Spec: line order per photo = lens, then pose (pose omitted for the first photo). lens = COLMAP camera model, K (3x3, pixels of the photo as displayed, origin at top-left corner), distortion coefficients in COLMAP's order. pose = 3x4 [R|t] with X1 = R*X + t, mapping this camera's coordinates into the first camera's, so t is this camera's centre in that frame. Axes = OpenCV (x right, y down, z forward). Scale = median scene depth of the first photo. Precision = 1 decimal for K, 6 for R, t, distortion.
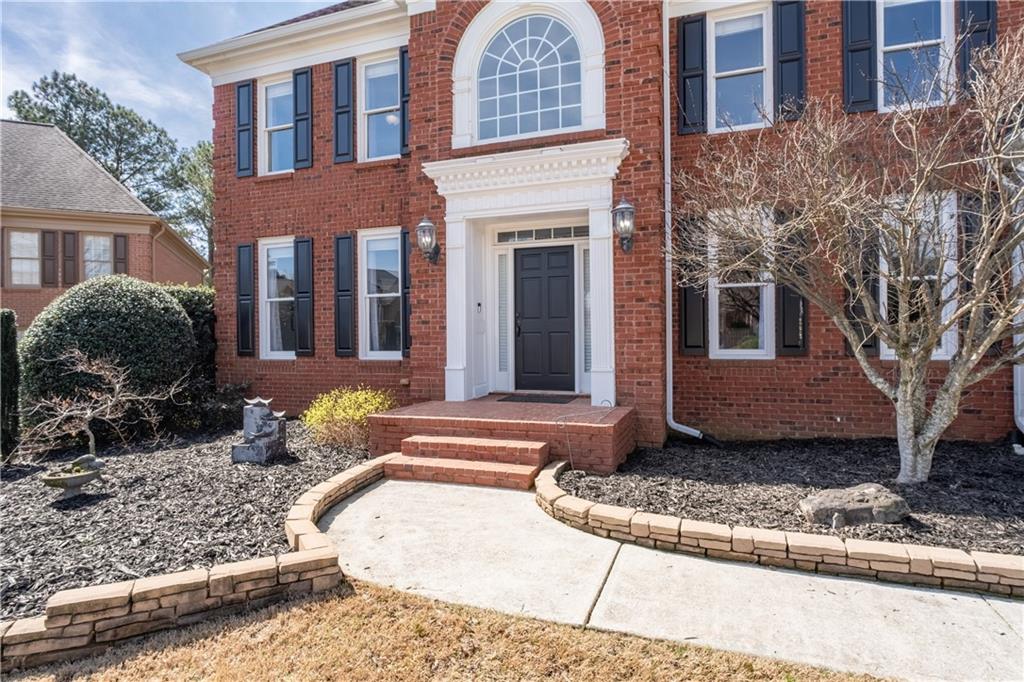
lens RADIAL K [[542.2, 0, 519.2], [0, 542.2, 342.5], [0, 0, 1]] dist [-0.007150, 0.001376]
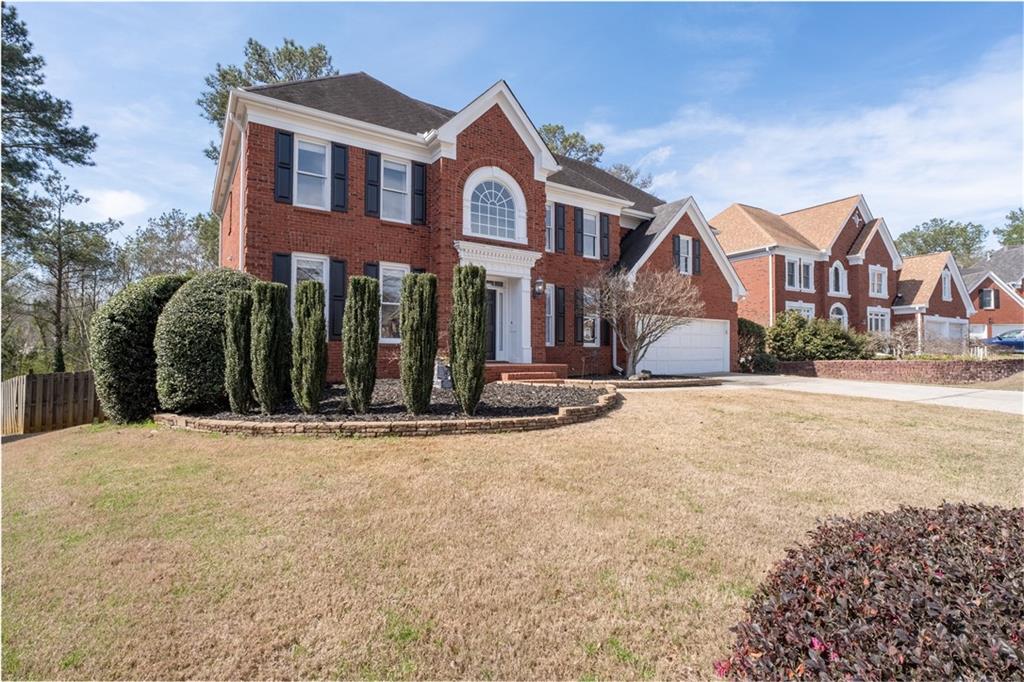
lens RADIAL K [[495.4, 0, 516.5], [0, 495.4, 342.0], [0, 0, 1]] dist [-0.001459, -0.000368]
pose [[0.602142, 0.031805, 0.797755, -1.340447], [-0.006135, 0.999361, -0.035212, 0.085309], [-0.798366, 0.016308, 0.601952, -0.207260]]
